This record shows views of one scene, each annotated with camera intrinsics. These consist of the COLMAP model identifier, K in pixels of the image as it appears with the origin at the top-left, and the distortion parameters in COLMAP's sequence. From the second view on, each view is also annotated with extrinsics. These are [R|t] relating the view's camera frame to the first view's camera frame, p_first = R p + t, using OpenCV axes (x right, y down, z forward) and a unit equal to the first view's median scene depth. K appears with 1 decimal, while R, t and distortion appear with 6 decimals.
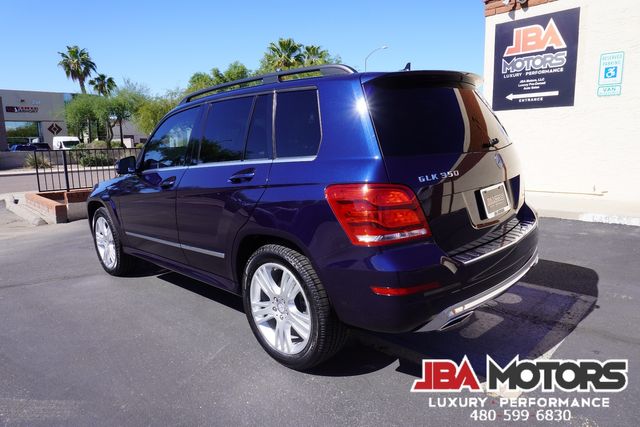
lens RADIAL K [[425.0, 0, 319.4], [0, 425.0, 212.1], [0, 0, 1]] dist [-0.039960, 0.021896]
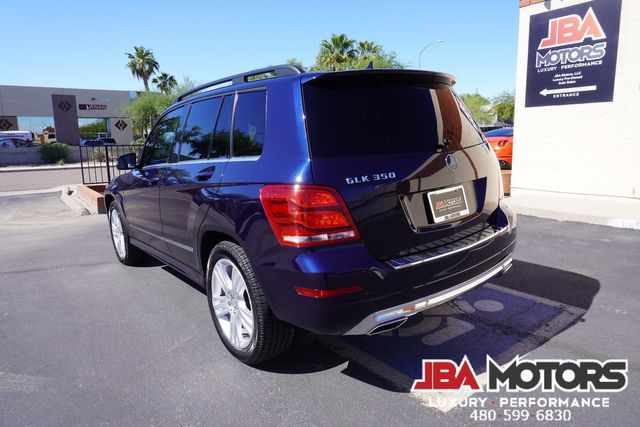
lens RADIAL K [[425.0, 0, 318.8], [0, 425.0, 211.5], [0, 0, 1]] dist [-0.039960, 0.021896]
pose [[0.991358, 0.025784, -0.128628, 0.092296], [-0.024765, 0.999648, 0.009515, -0.004251], [0.128828, -0.006247, 0.991647, 0.002538]]
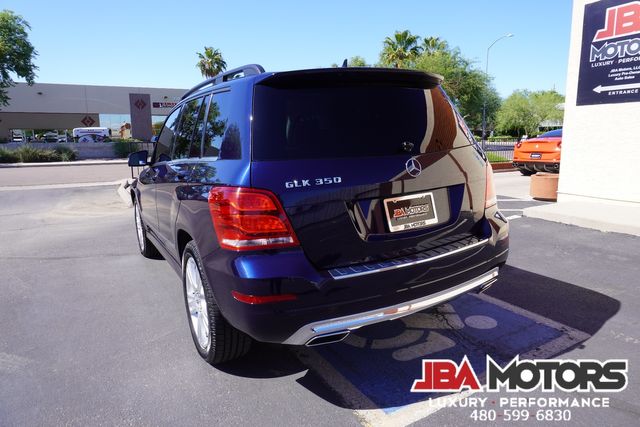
lens RADIAL K [[425.0, 0, 317.7], [0, 425.0, 211.4], [0, 0, 1]] dist [-0.039960, 0.021896]
pose [[0.959917, 0.060356, -0.273710, 0.175398], [-0.056996, 0.998170, 0.020220, -0.012608], [0.274429, -0.003809, 0.961600, 0.031269]]
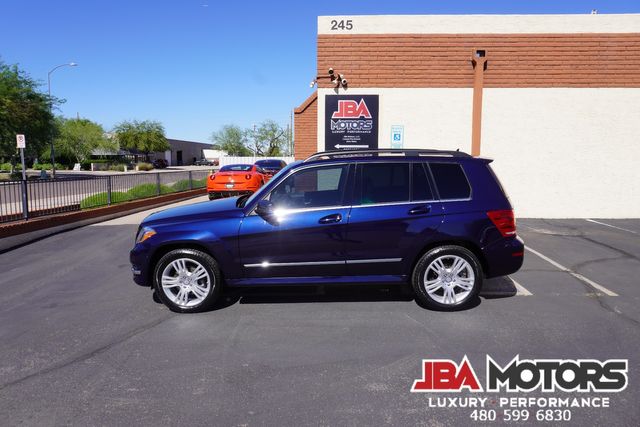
lens RADIAL K [[425.0, 0, 322.8], [0, 425.0, 213.0], [0, 0, 1]] dist [-0.039960, 0.021896]
pose [[0.722985, -0.057155, 0.688495, -0.668019], [0.094256, 0.995414, -0.016345, -0.033331], [-0.684404, 0.076712, 0.725057, 0.005275]]
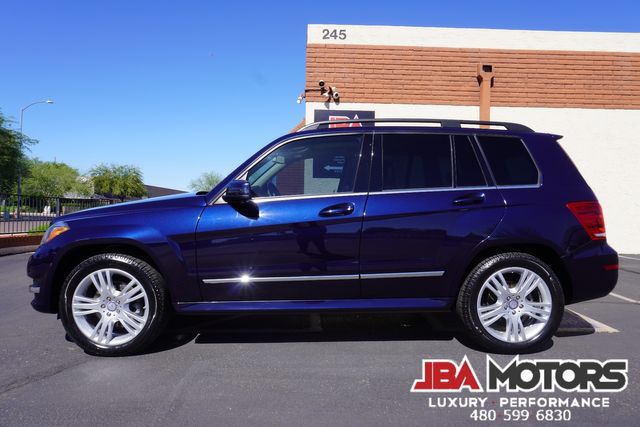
lens RADIAL K [[425.0, 0, 321.3], [0, 425.0, 213.3], [0, 0, 1]] dist [-0.039960, 0.021896]
pose [[0.690783, 0.039968, 0.721957, -0.524393], [0.082334, 0.987629, -0.133455, 0.030231], [-0.718359, 0.151630, 0.678946, 0.202500]]
